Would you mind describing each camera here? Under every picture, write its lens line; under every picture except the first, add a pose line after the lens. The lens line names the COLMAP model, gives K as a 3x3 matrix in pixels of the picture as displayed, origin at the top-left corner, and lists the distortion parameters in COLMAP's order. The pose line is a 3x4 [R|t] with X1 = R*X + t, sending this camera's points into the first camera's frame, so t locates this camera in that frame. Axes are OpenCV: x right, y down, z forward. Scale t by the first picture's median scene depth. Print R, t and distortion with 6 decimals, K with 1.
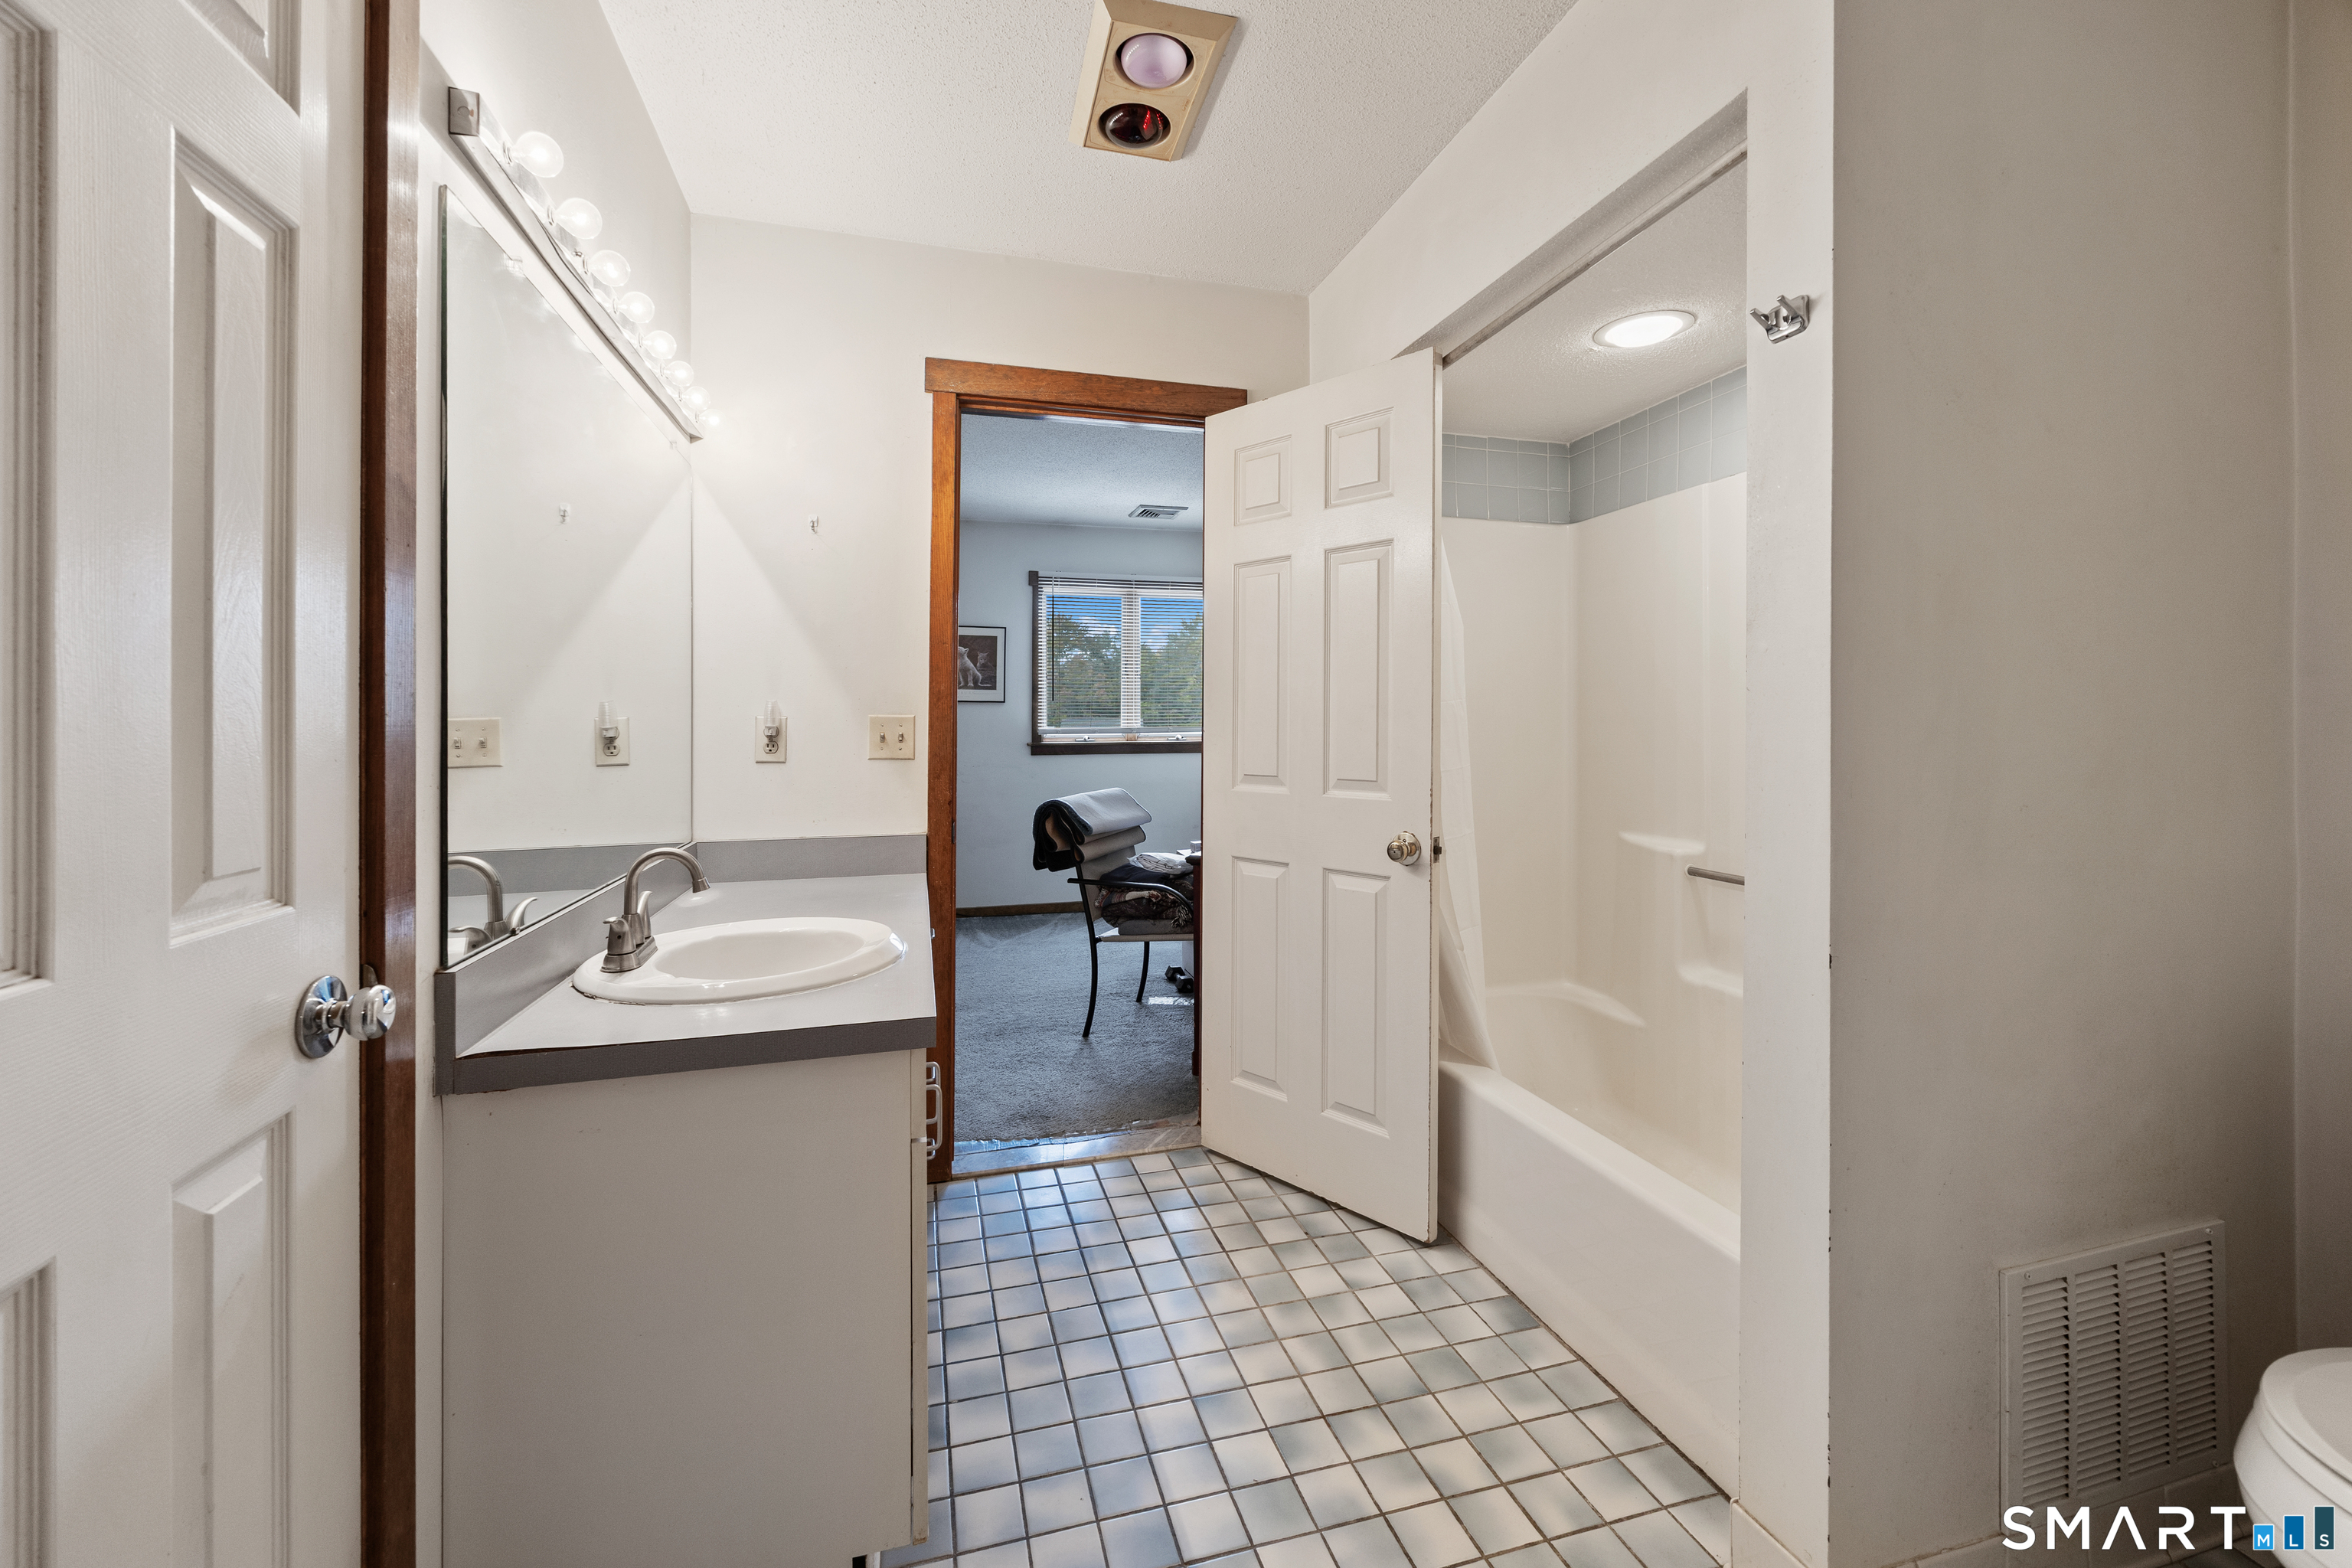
lens RADIAL K [[932.1, 0, 1171.3], [0, 932.1, 763.1], [0, 0, 1]] dist [0.001248, 0.000057]
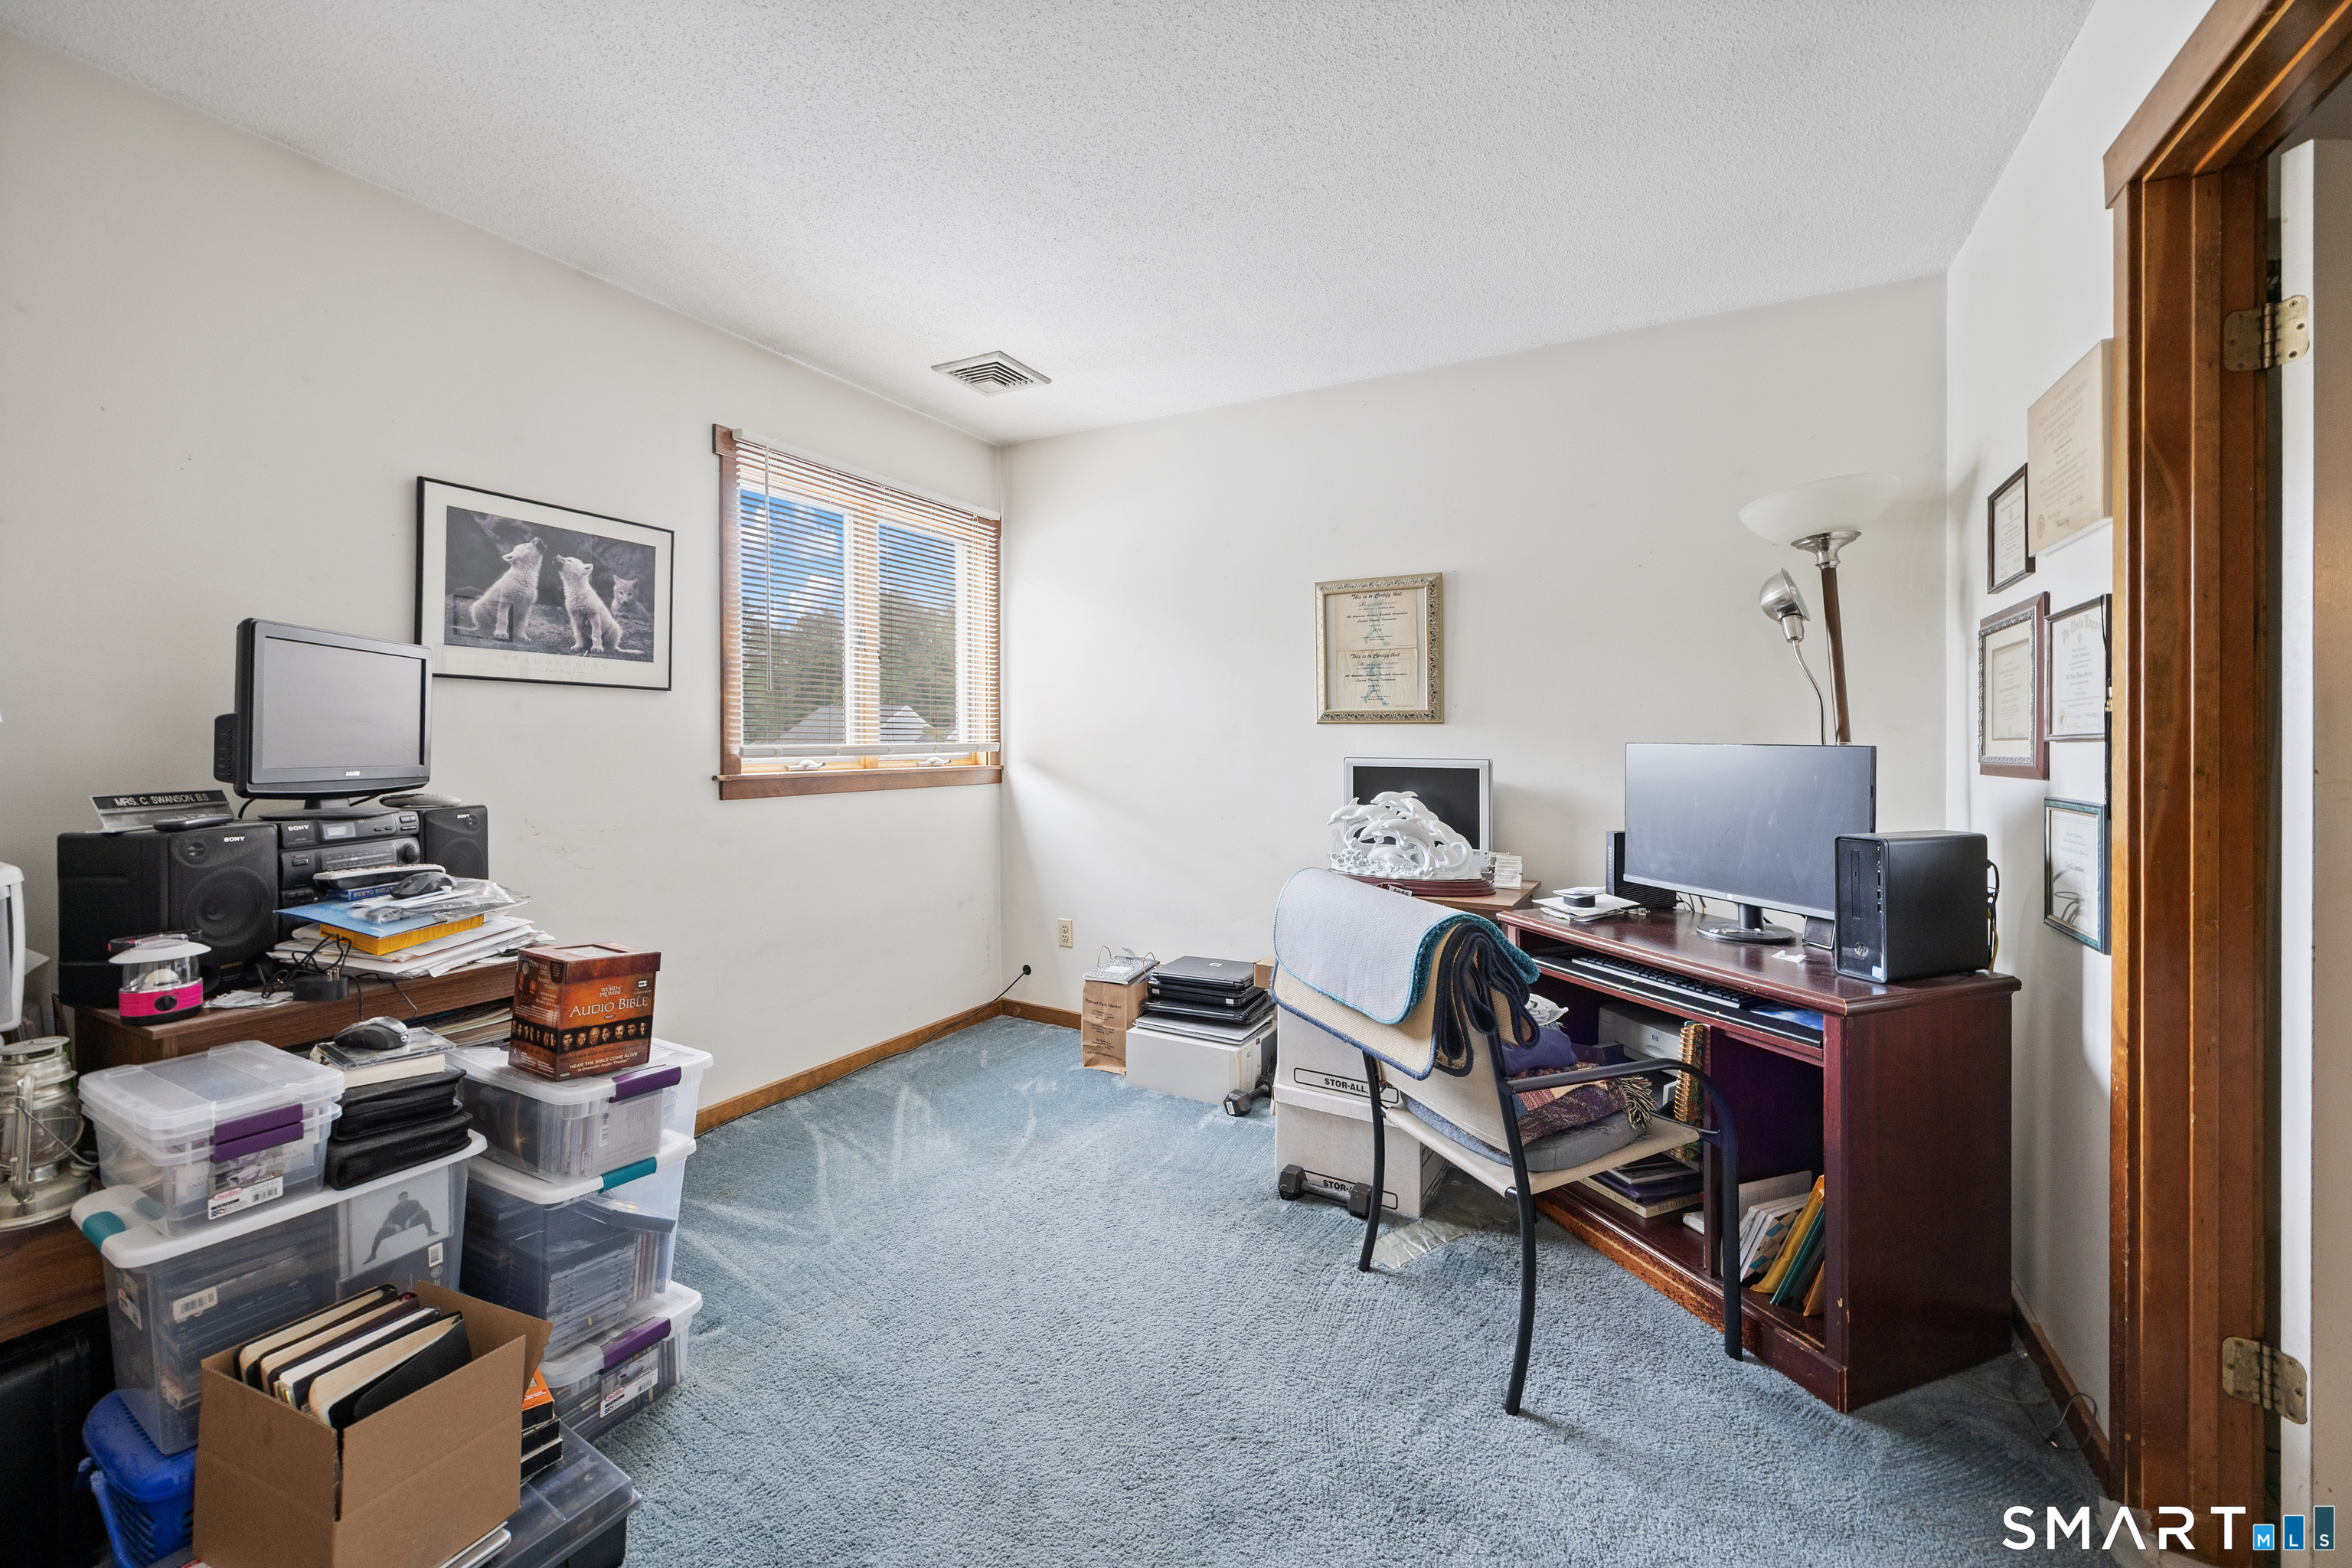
lens RADIAL K [[932.1, 0, 1171.3], [0, 932.1, 763.1], [0, 0, 1]] dist [0.001248, 0.000057]
pose [[0.696784, -0.010151, 0.717209, -0.341579], [0.019820, 0.999791, -0.005105, -0.021394], [-0.717007, 0.017772, 0.696840, 0.495837]]
